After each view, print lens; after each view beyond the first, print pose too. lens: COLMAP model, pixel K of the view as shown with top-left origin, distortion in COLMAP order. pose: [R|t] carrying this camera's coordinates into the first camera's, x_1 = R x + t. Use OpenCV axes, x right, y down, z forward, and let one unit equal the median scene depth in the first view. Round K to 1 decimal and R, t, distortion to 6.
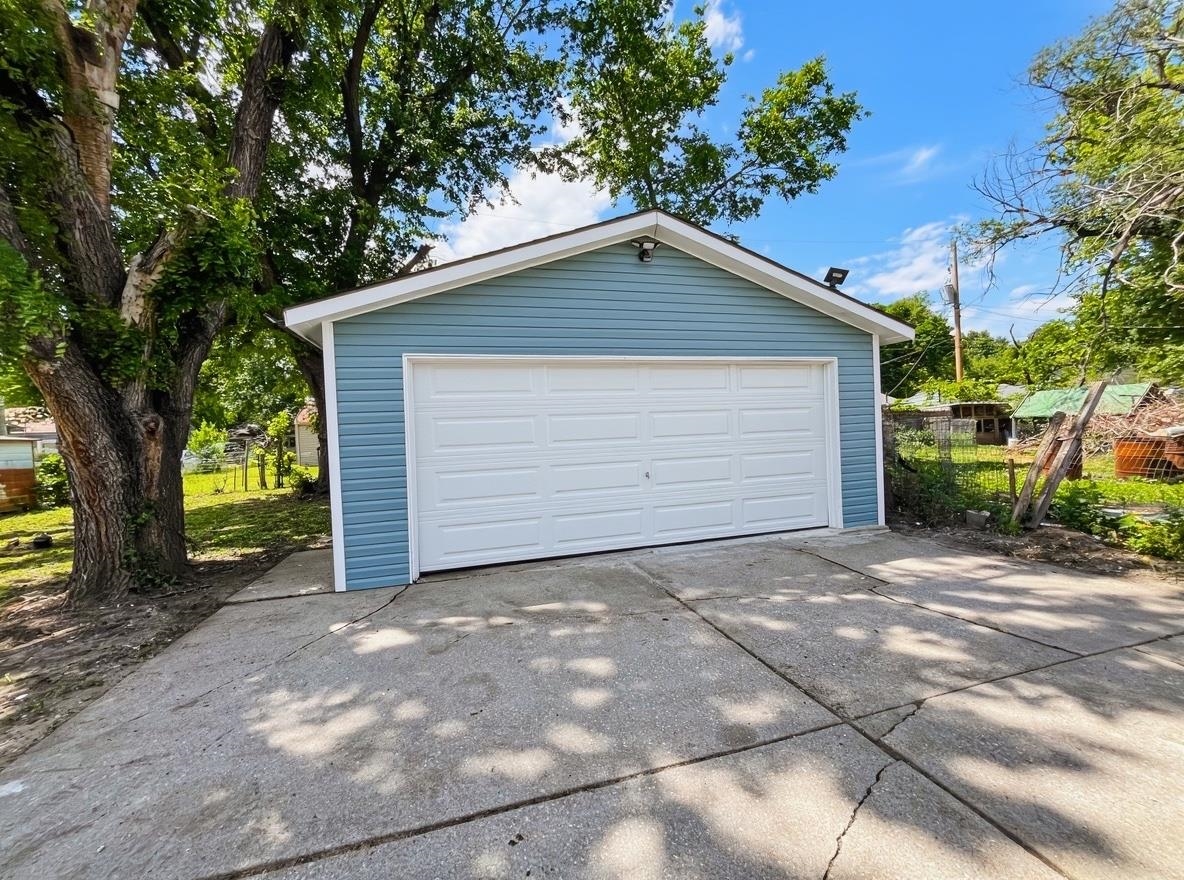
lens RADIAL K [[479.0, 0, 591.4], [0, 479.0, 443.1], [0, 0, 1]] dist [-0.000365, 0.000016]
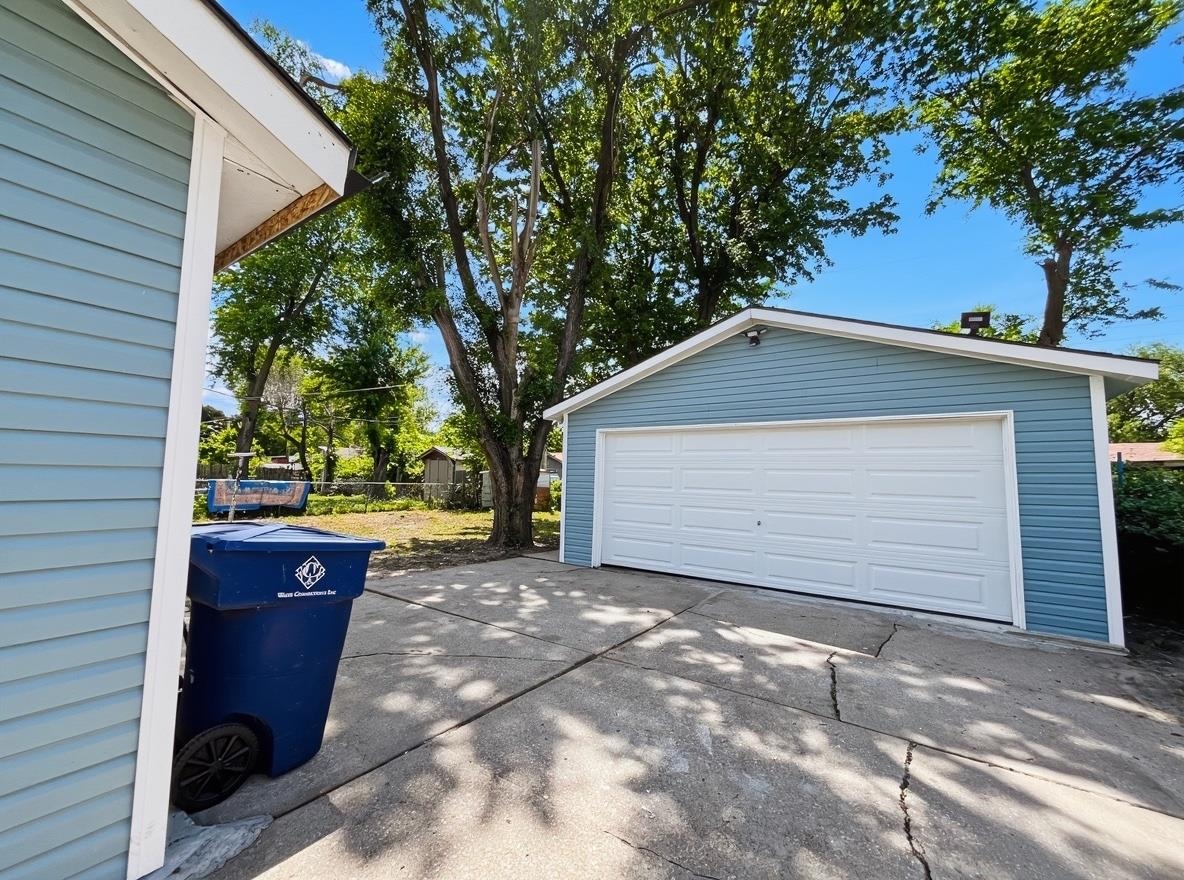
lens RADIAL K [[479.0, 0, 591.4], [0, 479.0, 443.1], [0, 0, 1]] dist [-0.000365, 0.000016]
pose [[0.625934, -0.004648, -0.779862, 0.818203], [-0.074910, 0.995000, -0.066055, -0.021045], [0.776270, 0.099765, 0.622456, -0.058786]]
